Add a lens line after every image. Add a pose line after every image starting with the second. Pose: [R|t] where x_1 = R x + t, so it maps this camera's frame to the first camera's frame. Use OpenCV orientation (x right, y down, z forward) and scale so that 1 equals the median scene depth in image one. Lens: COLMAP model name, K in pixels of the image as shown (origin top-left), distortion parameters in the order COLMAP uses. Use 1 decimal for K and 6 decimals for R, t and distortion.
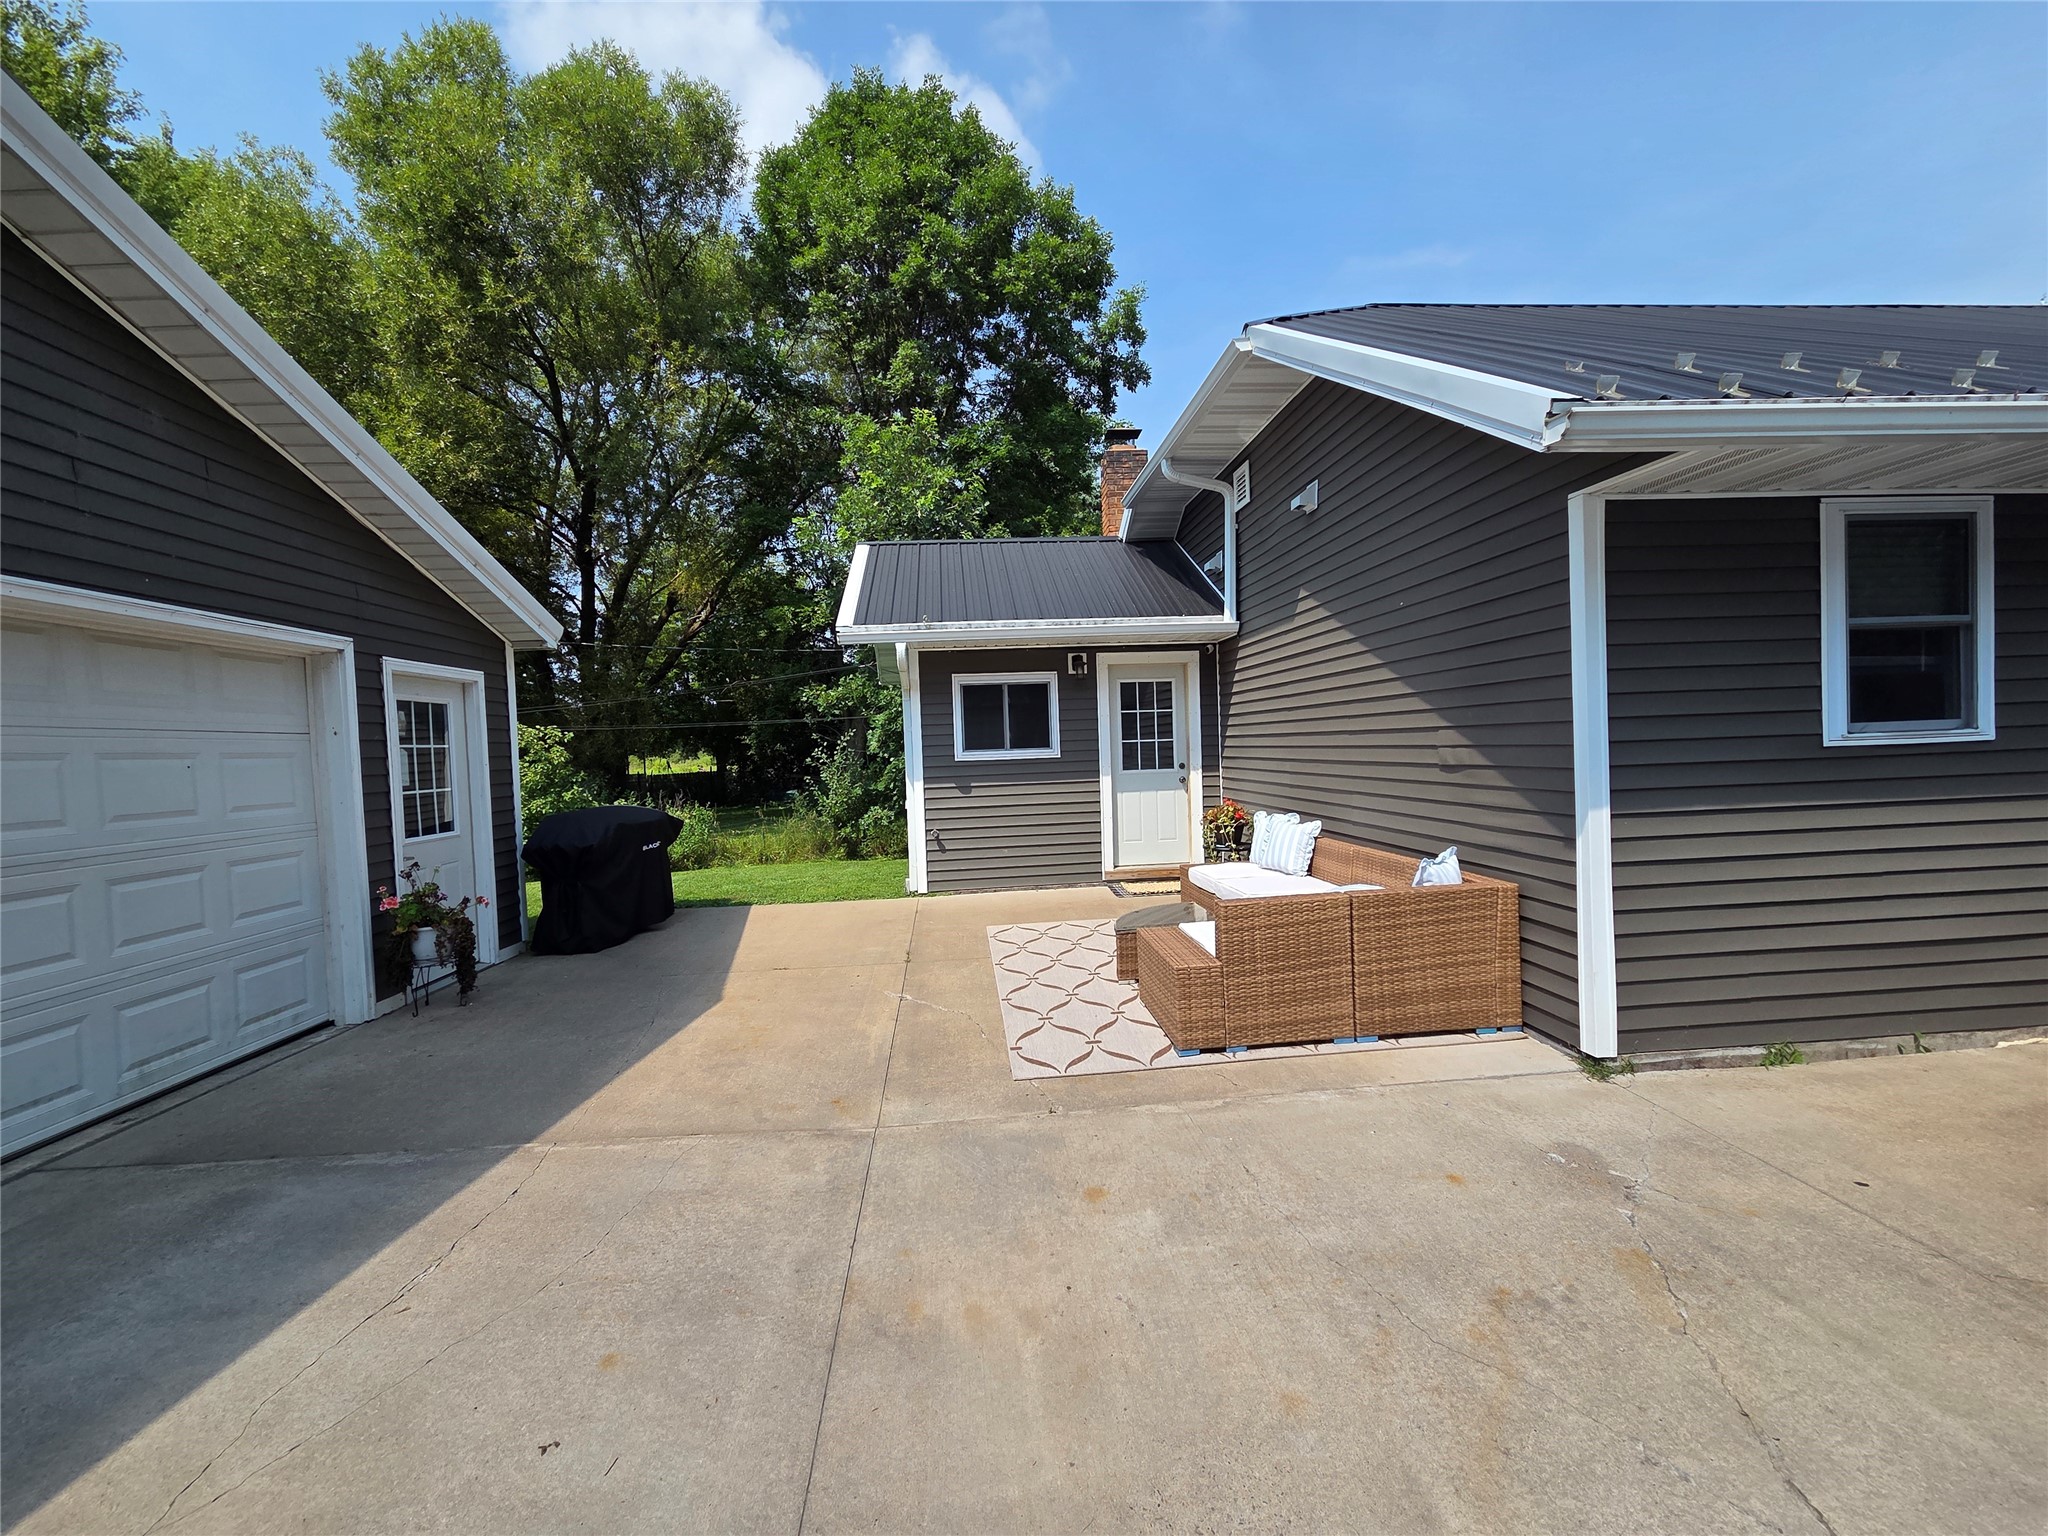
lens RADIAL K [[836.7, 0, 1021.0], [0, 836.7, 766.3], [0, 0, 1]] dist [0.003431, -0.000408]
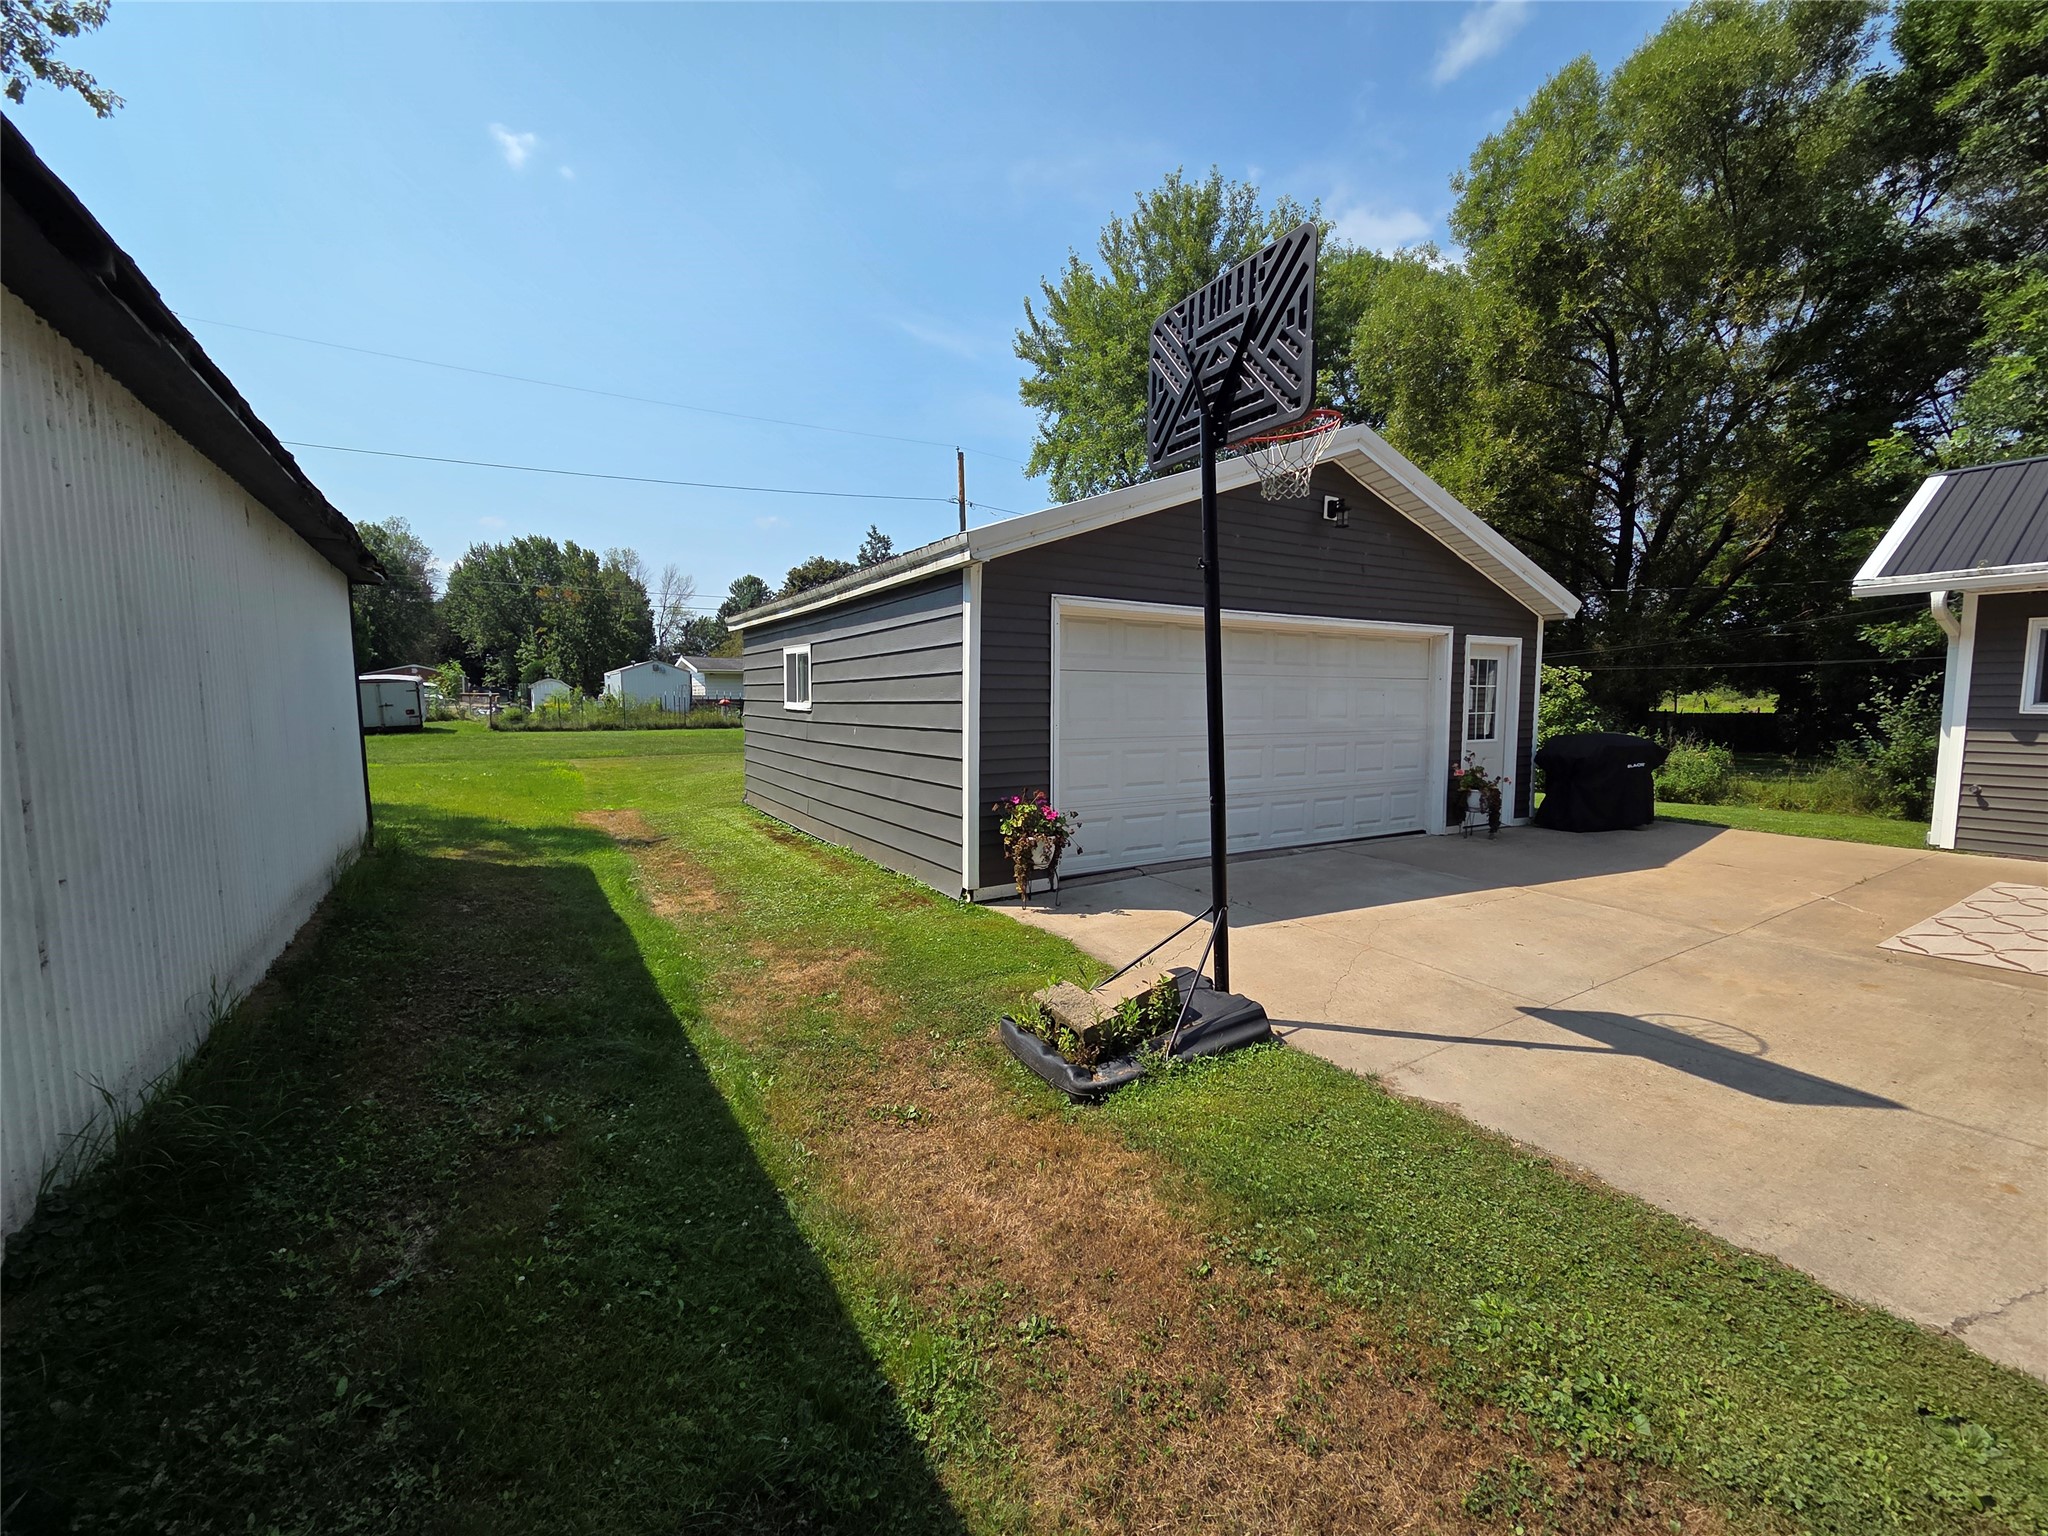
lens RADIAL K [[832.3, 0, 1019.4], [0, 832.3, 770.8], [0, 0, 1]] dist [0.015485, -0.006707]
pose [[0.453518, 0.115291, -0.883758, 0.303901], [-0.038153, 0.993200, 0.109990, -0.003863], [0.890430, -0.016164, 0.454833, -0.490379]]
